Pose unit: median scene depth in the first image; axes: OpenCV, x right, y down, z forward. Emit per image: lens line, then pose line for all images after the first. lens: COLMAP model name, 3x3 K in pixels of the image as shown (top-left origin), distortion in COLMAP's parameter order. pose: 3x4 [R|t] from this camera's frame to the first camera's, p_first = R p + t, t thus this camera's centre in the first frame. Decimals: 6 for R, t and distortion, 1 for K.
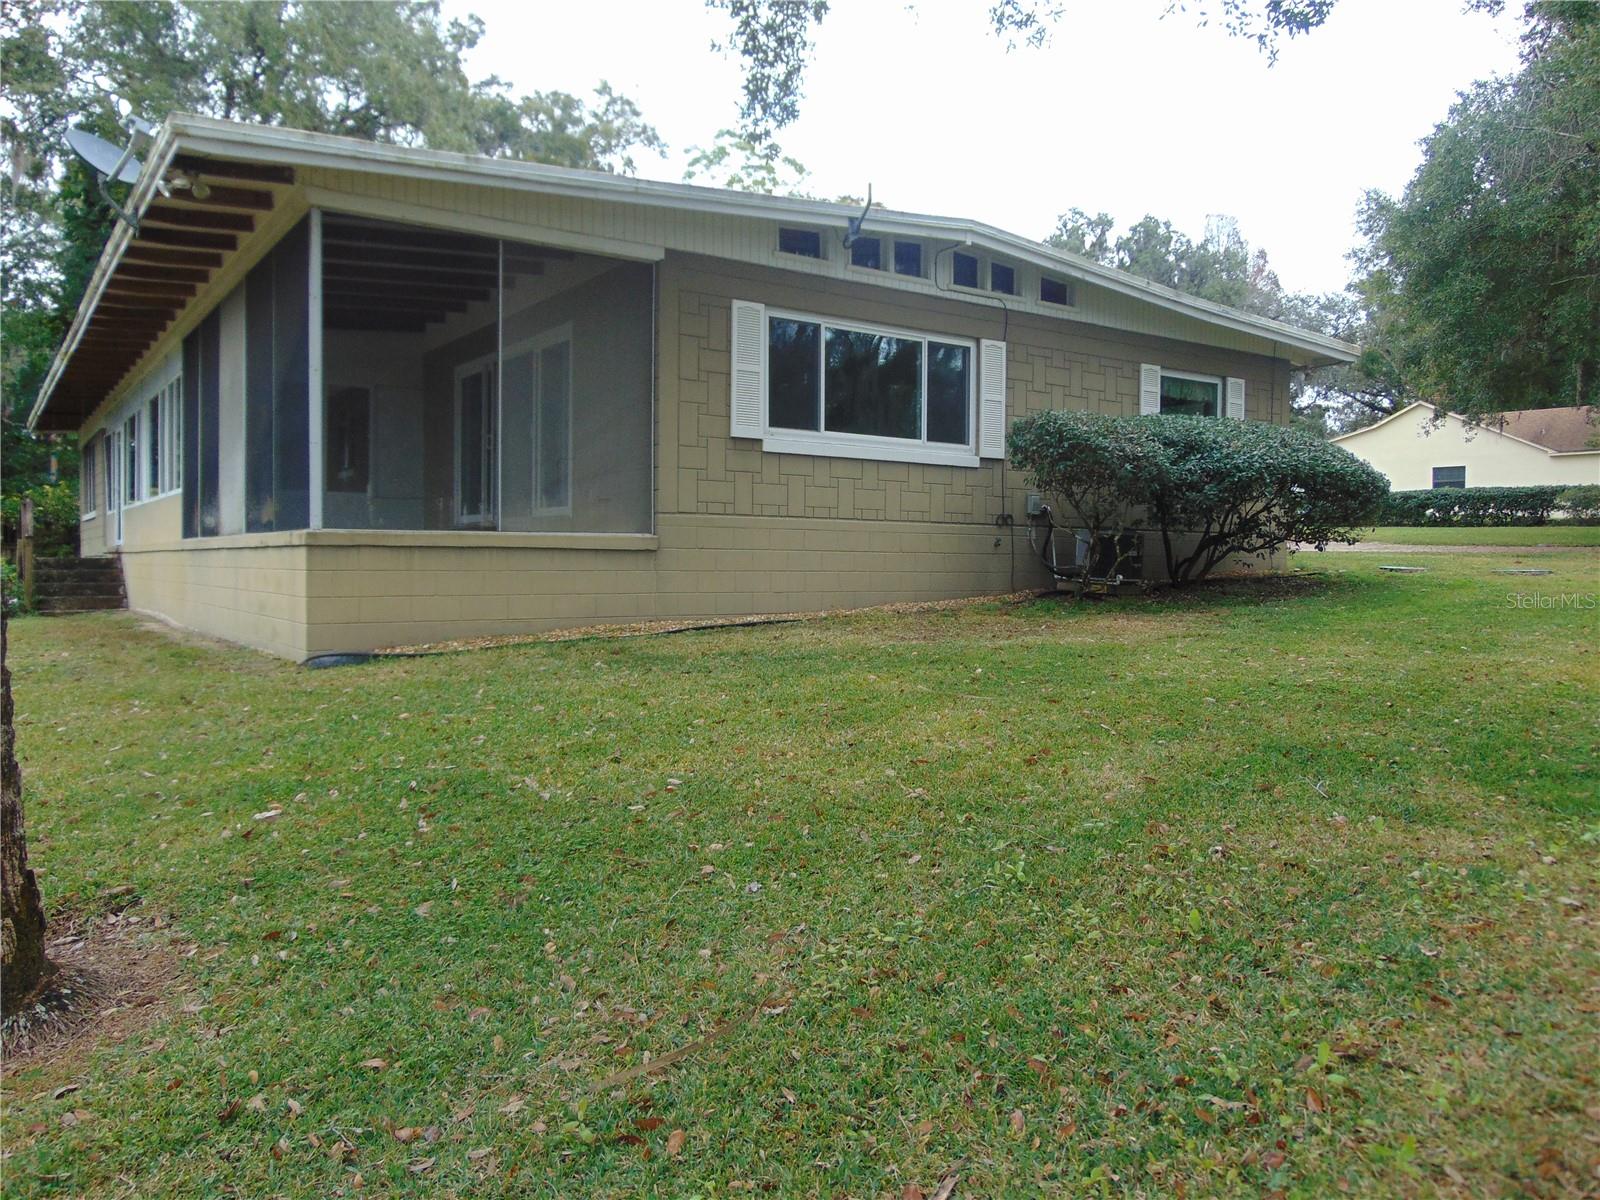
lens RADIAL K [[1155.1, 0, 803.4], [0, 1155.1, 598.2], [0, 0, 1]] dist [0.002497, 0.000769]
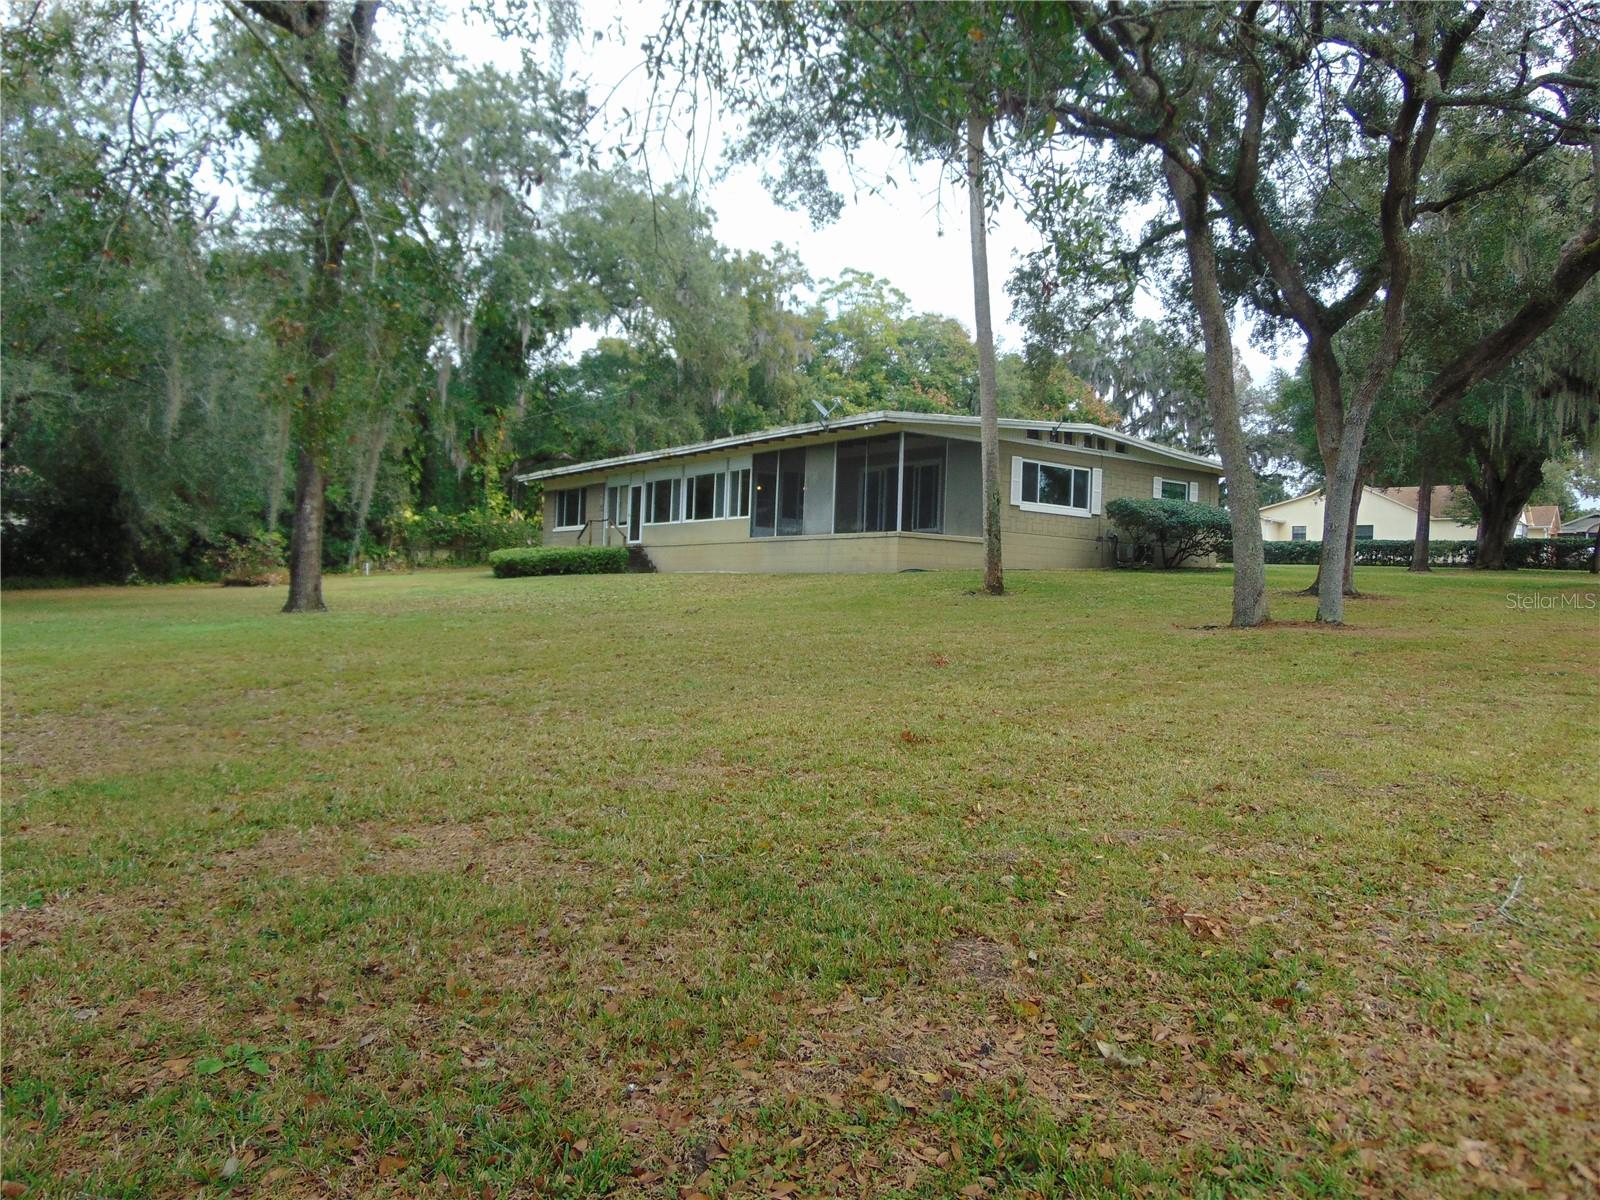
lens RADIAL K [[1155.1, 0, 796.6], [0, 1155.1, 600.5], [0, 0, 1]] dist [0.002497, 0.000769]
pose [[0.999502, 0.031170, 0.004996, -0.473438], [-0.030991, 0.998987, -0.032629, 0.162258], [-0.006008, 0.032457, 0.999455, -1.444827]]
